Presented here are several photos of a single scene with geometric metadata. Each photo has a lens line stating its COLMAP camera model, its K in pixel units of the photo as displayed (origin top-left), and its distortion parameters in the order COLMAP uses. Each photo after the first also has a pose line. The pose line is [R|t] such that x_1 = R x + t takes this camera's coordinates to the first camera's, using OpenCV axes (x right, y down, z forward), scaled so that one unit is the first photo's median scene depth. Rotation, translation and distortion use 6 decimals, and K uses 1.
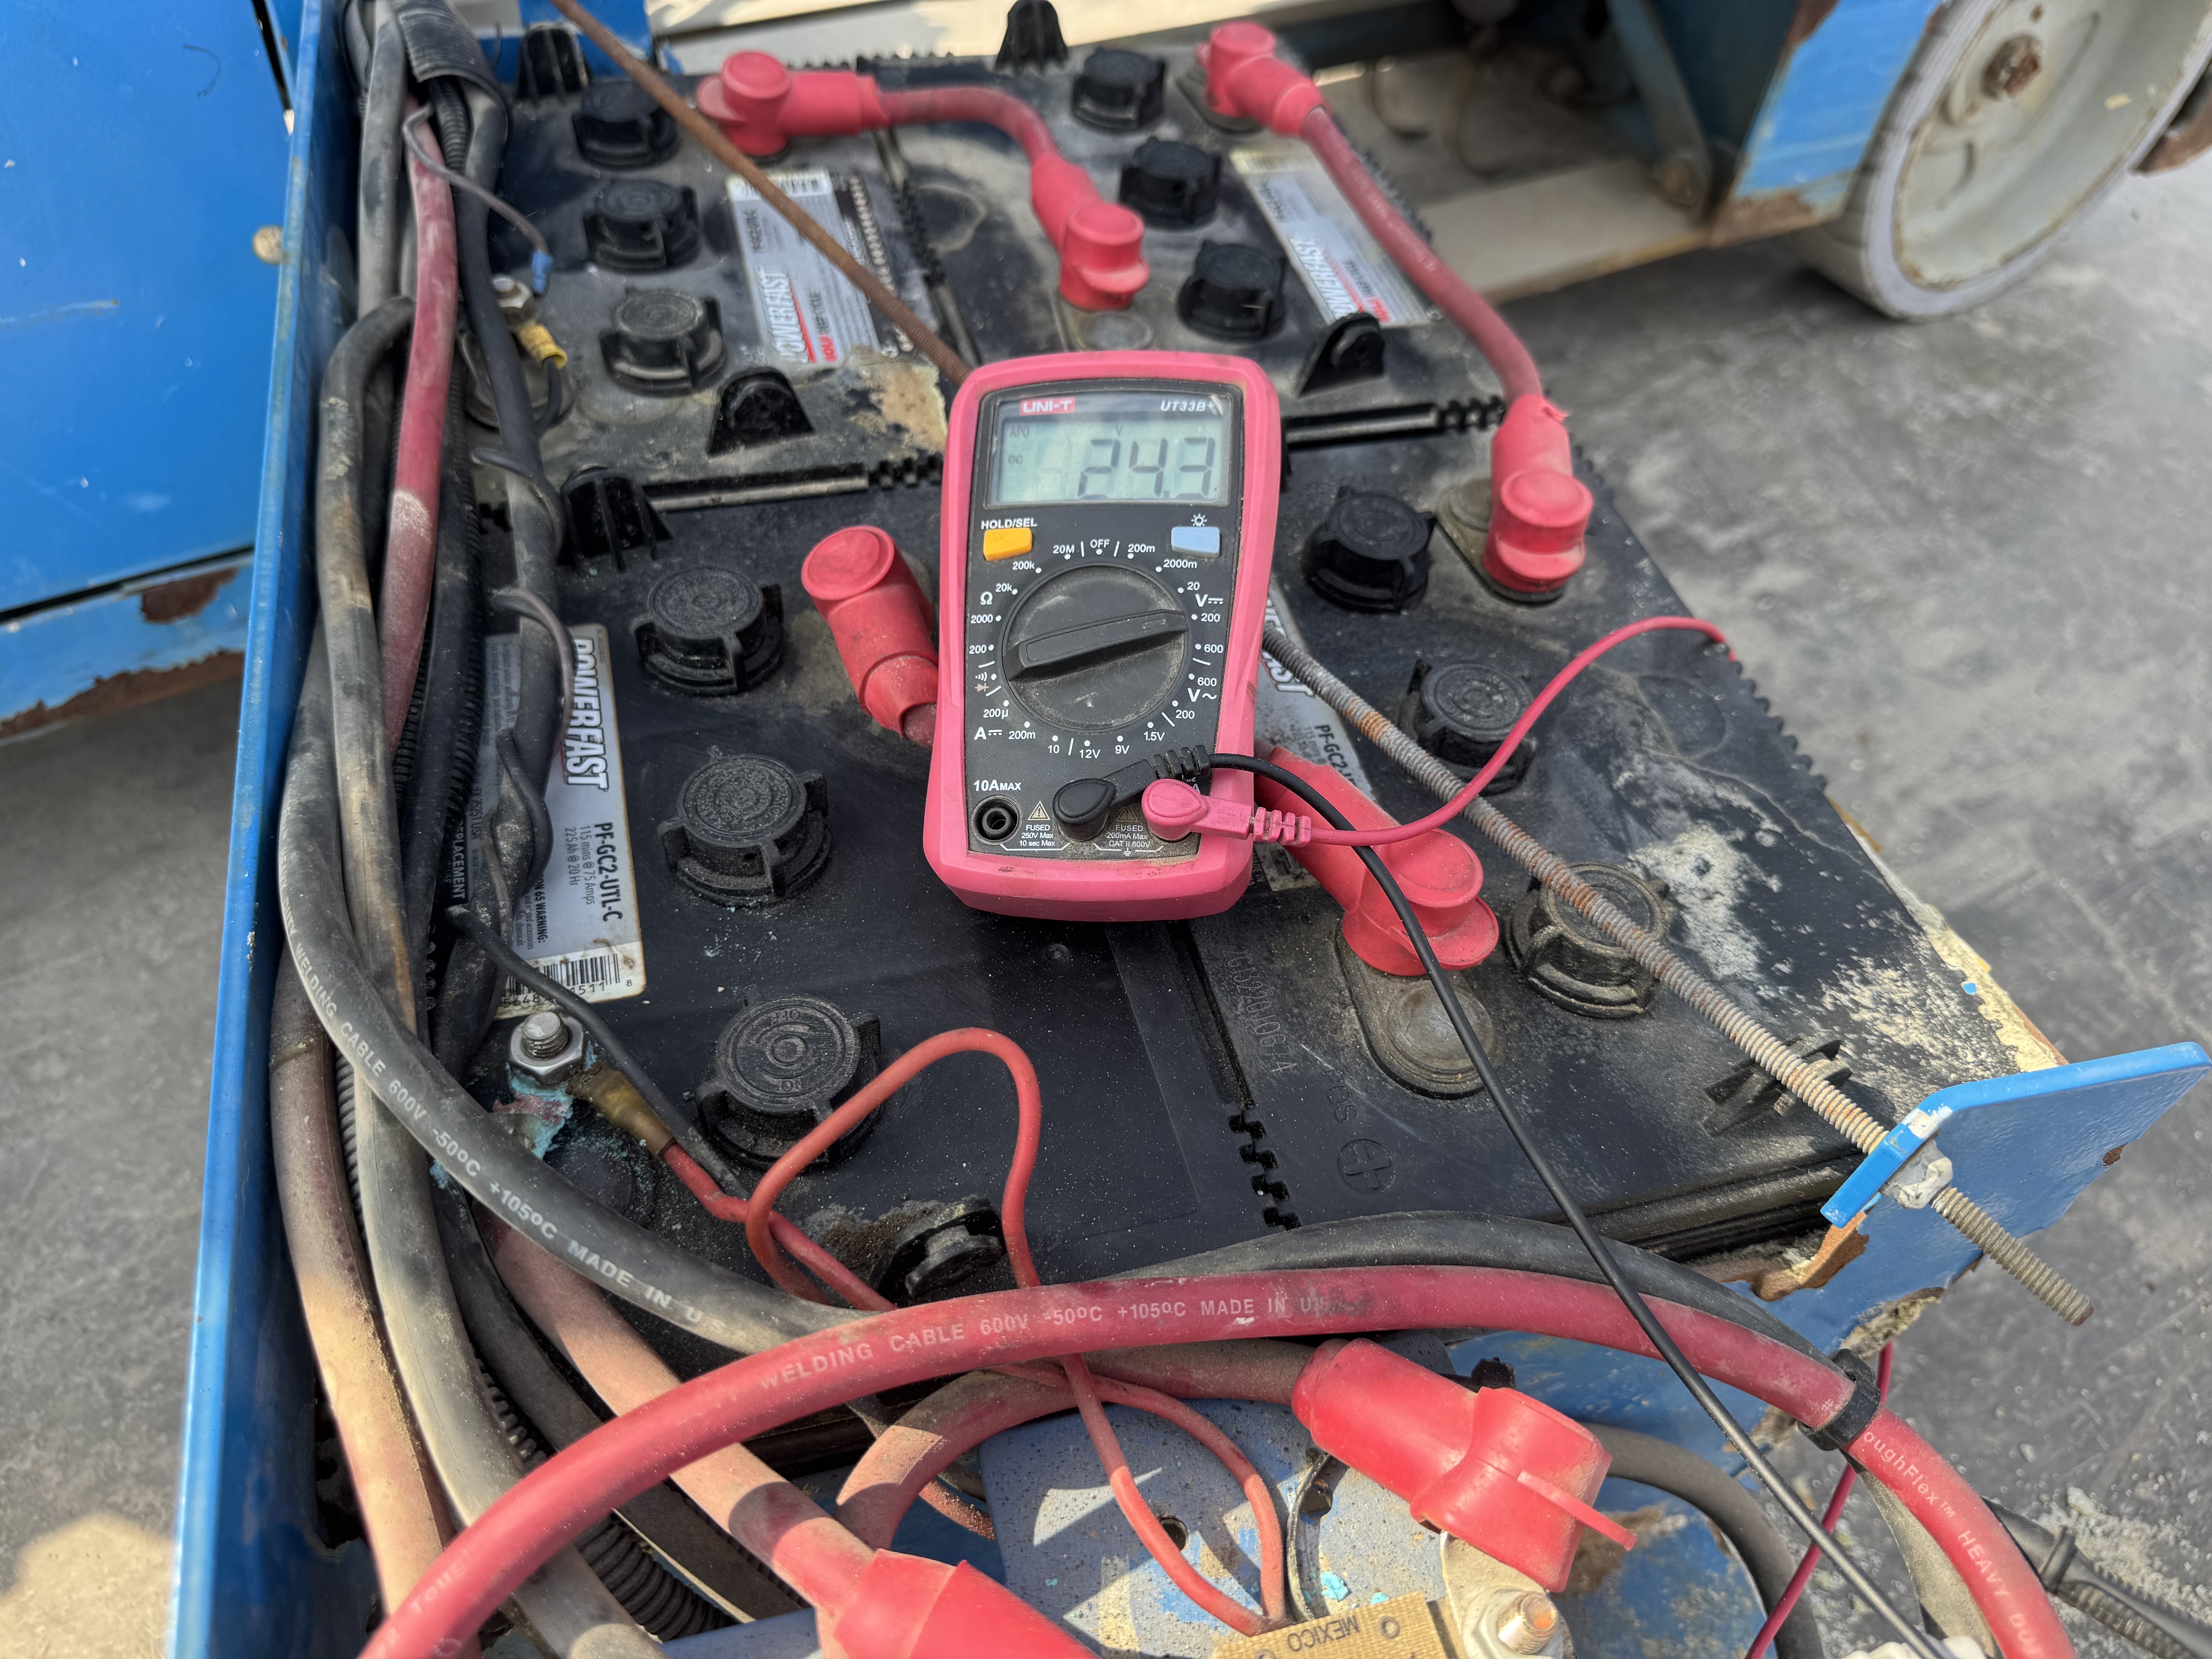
lens RADIAL K [[1627.8, 0, 1108.3], [0, 1627.8, 923.1], [0, 0, 1]] dist [0.018500, -0.071360]
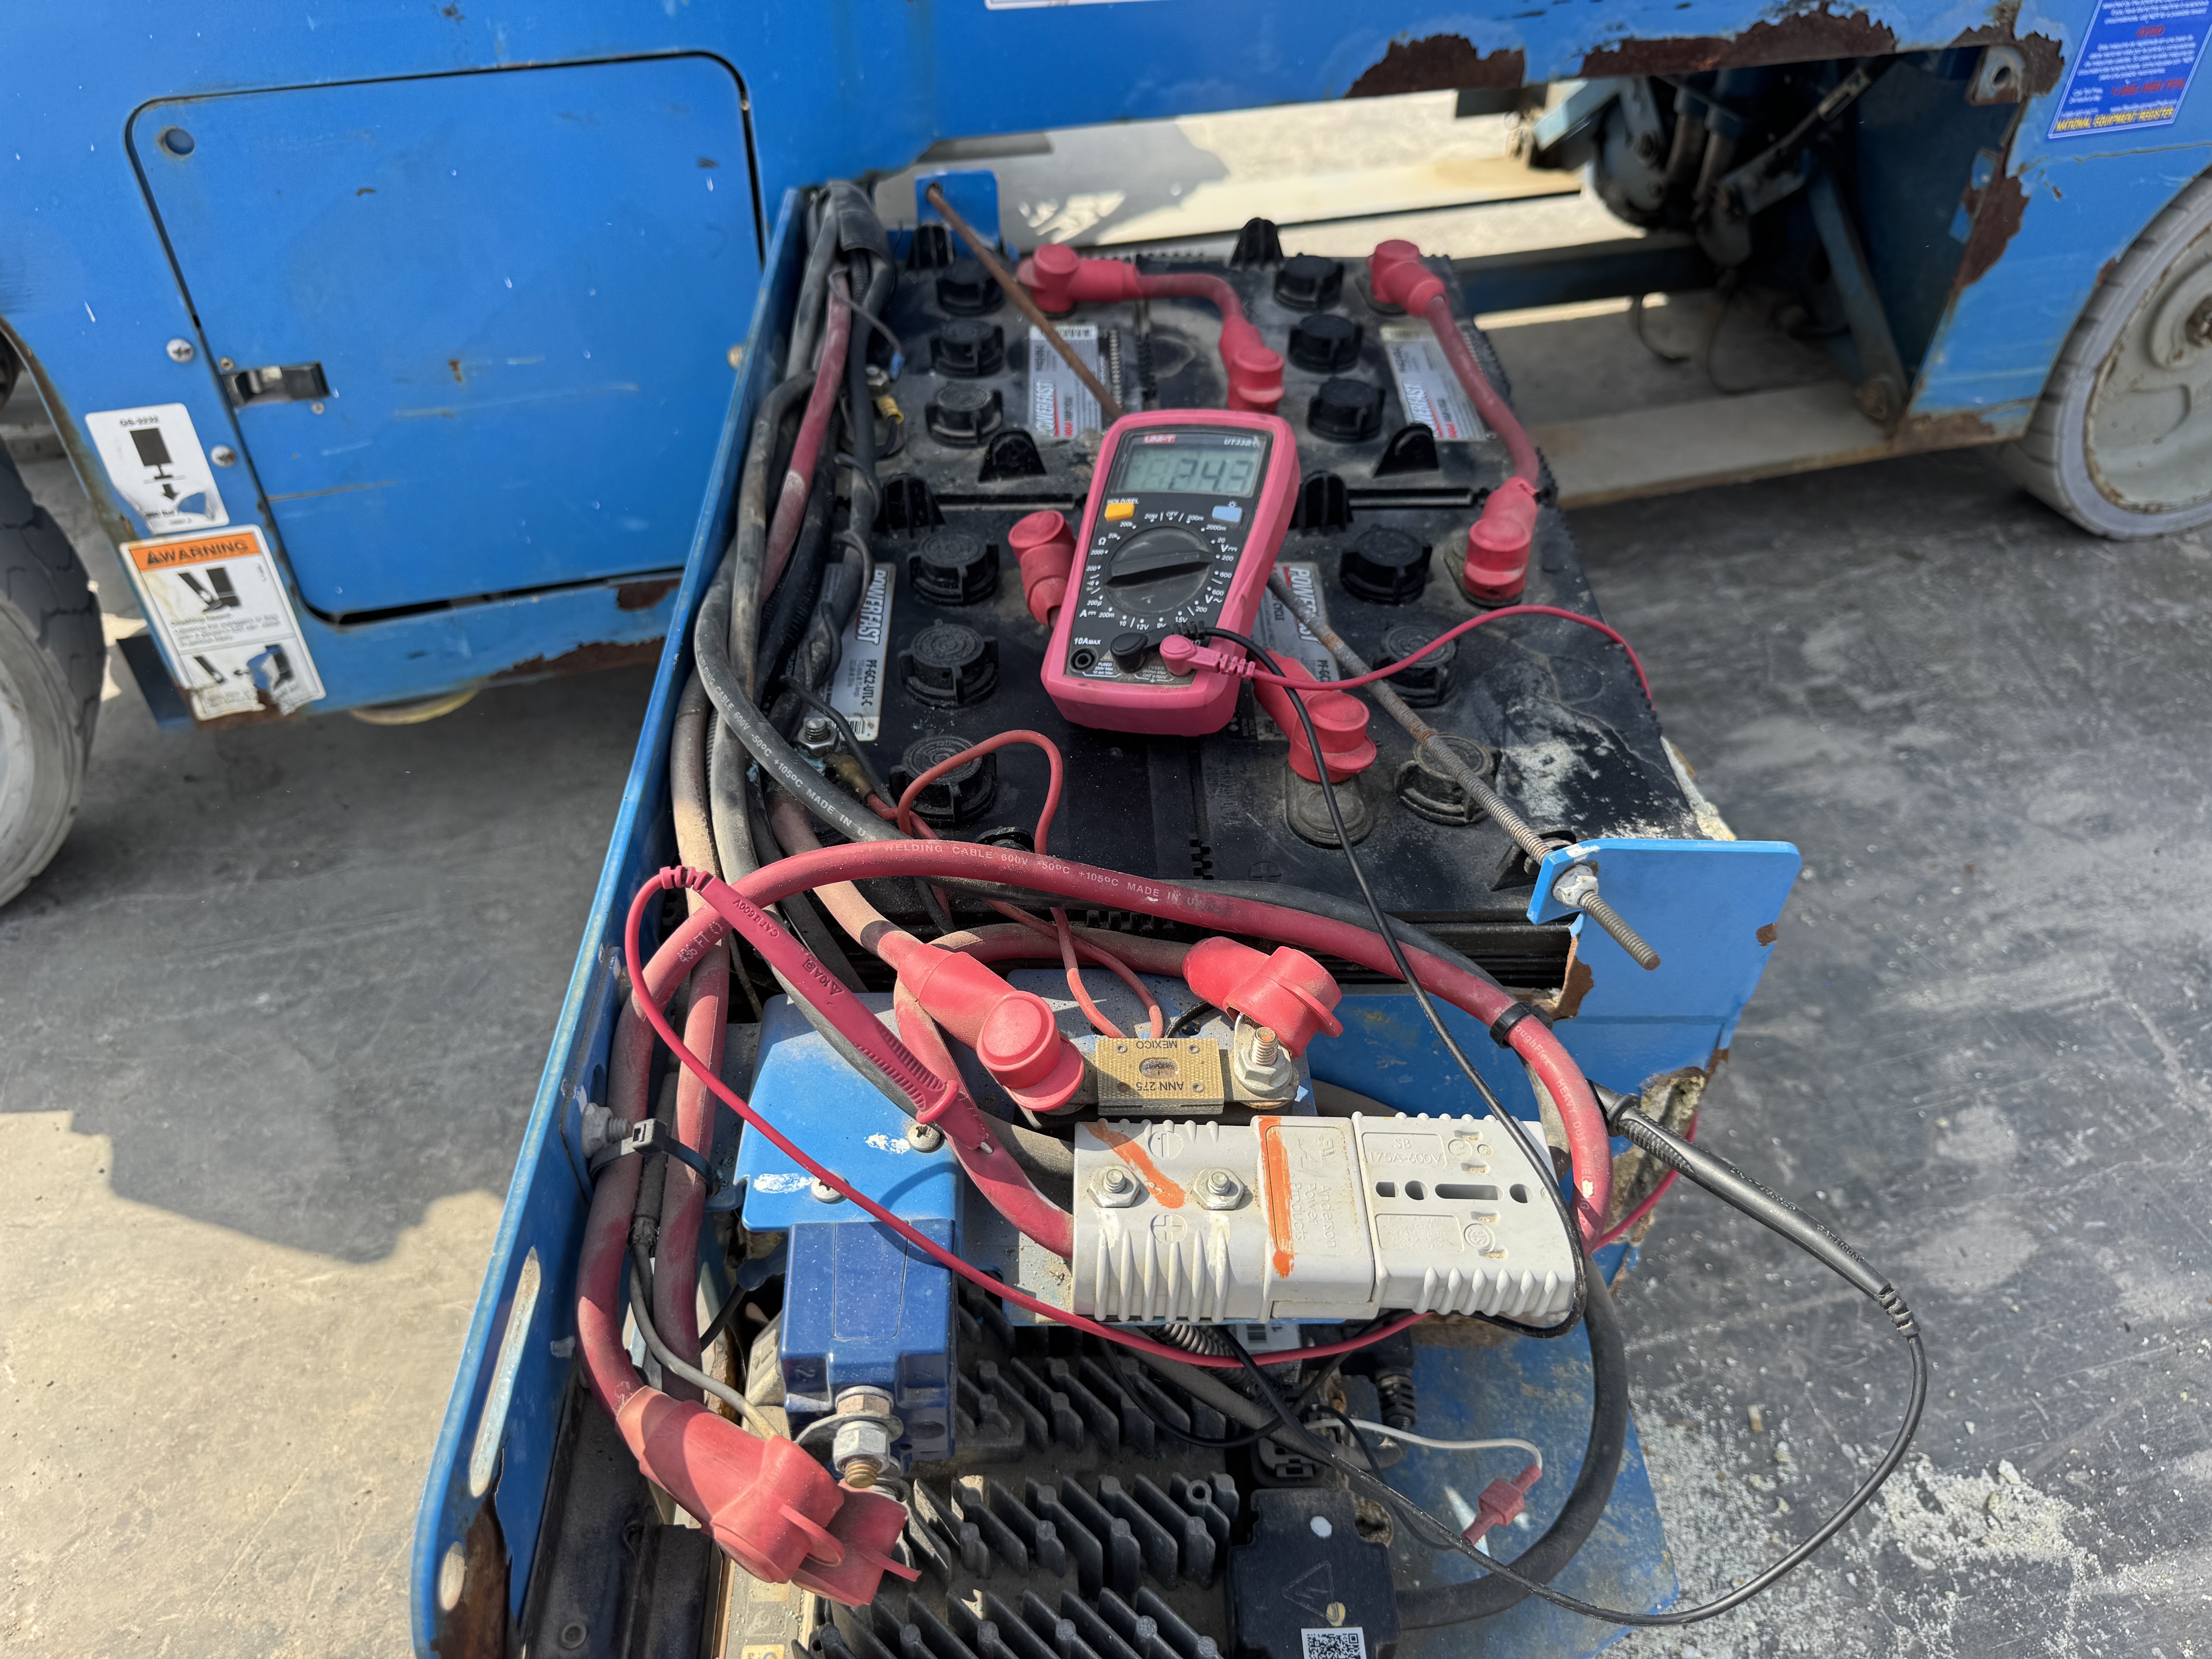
lens RADIAL K [[1669.4, 0, 1107.3], [0, 1669.4, 987.7], [0, 0, 1]] dist [0.101695, -0.184445]
pose [[0.970592, 0.121785, -0.207654, 0.280189], [-0.143846, 0.985065, -0.094629, 0.339232], [0.193028, 0.121717, 0.973614, -0.518983]]
